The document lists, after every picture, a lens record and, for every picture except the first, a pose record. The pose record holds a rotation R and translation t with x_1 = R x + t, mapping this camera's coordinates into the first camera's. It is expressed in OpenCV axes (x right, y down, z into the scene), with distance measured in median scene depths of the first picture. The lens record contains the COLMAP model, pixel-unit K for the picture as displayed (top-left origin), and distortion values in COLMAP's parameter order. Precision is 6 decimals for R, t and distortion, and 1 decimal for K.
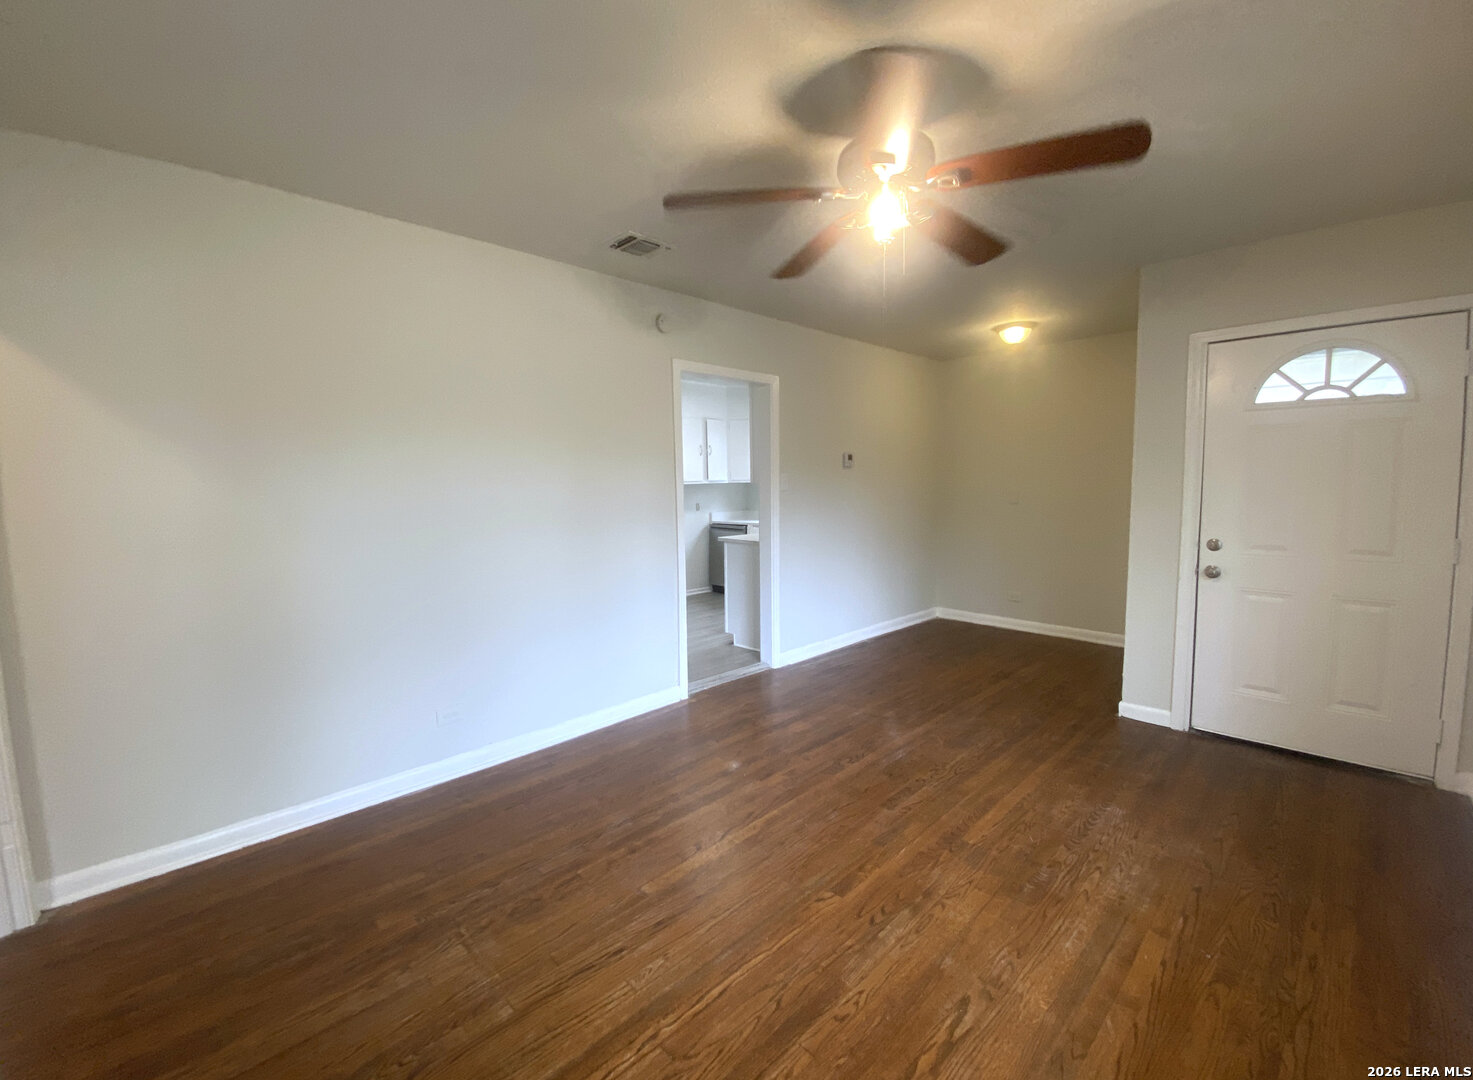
lens RADIAL K [[607.3, 0, 714.4], [0, 607.3, 529.8], [0, 0, 1]] dist [-0.024881, -0.000409]
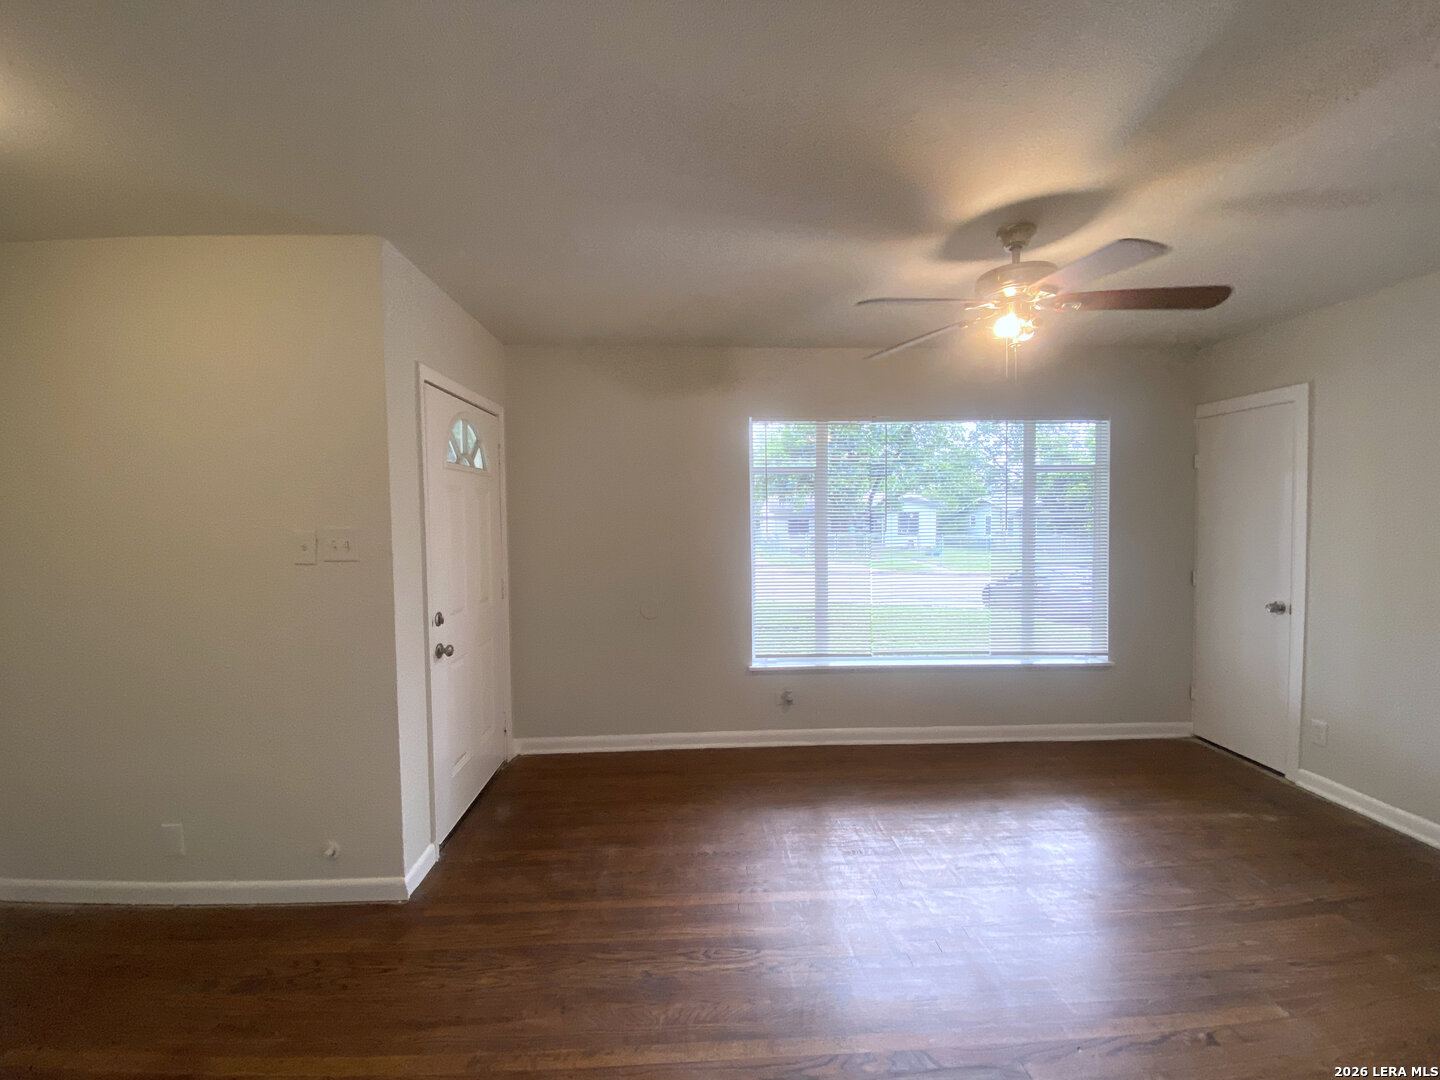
lens RADIAL K [[583.9, 0, 719.0], [0, 583.9, 533.1], [0, 0, 1]] dist [0.031159, -0.025311]
pose [[-0.757425, -0.009708, 0.652850, -0.022863], [0.065619, 0.993695, 0.090905, -0.171782], [-0.649617, 0.111693, -0.752012, 1.560156]]
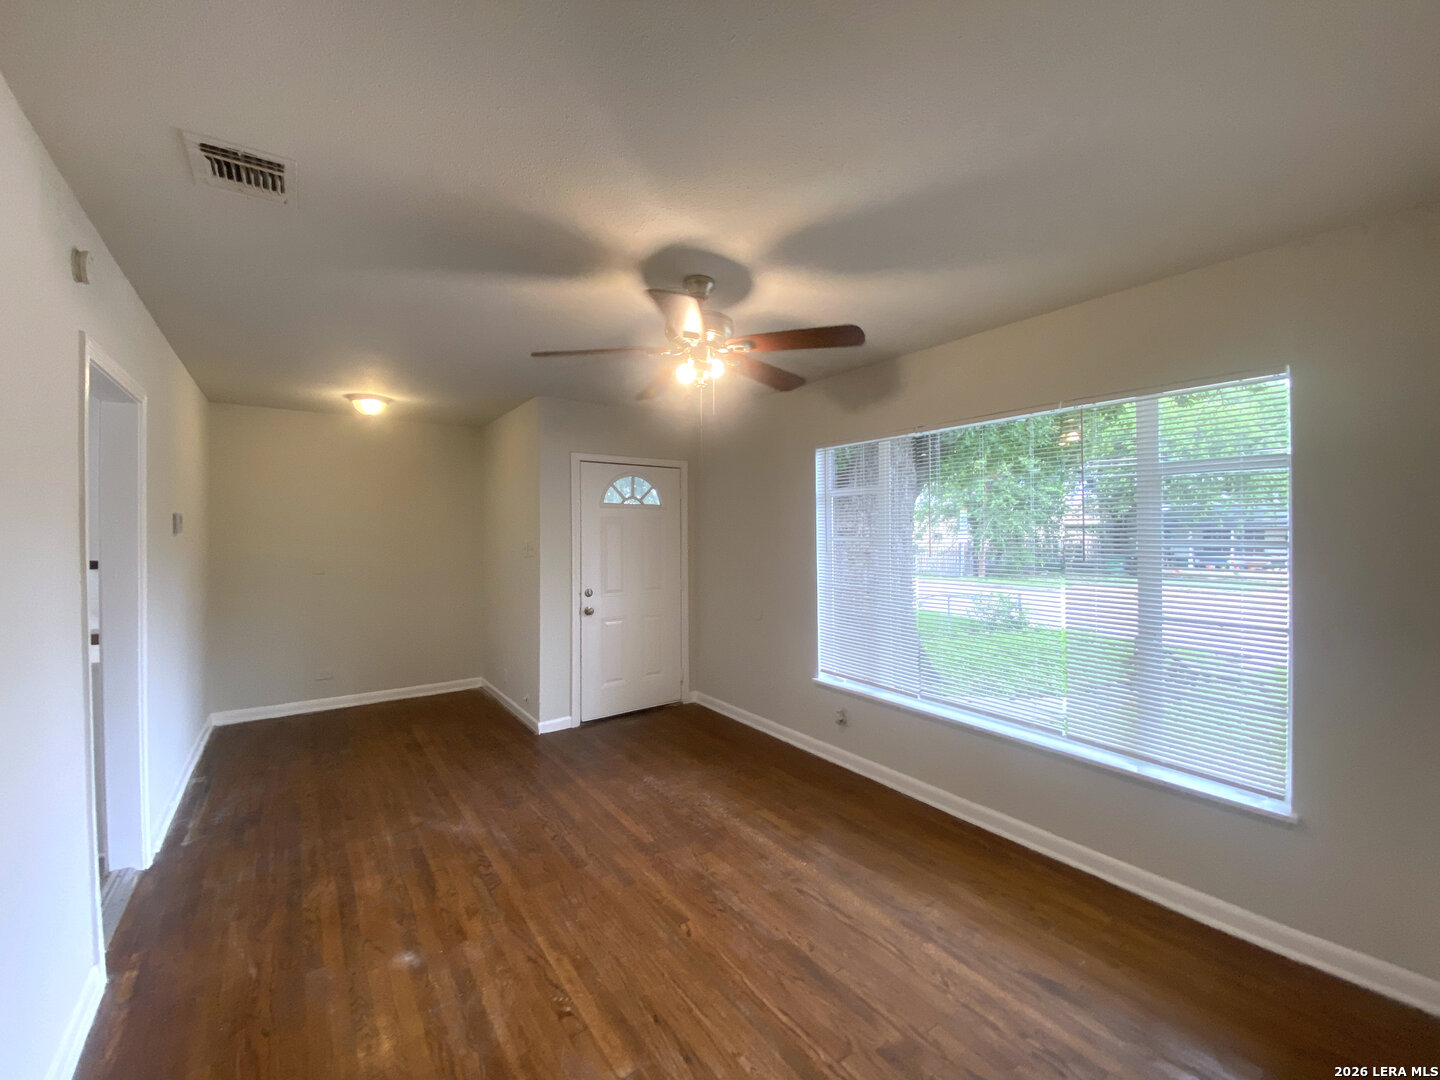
lens RADIAL K [[583.9, 0, 719.0], [0, 583.9, 533.1], [0, 0, 1]] dist [0.031159, -0.025311]
pose [[0.137002, 0.004119, 0.990562, -0.672551], [0.081281, 0.996572, -0.015386, -0.089584], [-0.987230, 0.082622, 0.136197, 0.523377]]
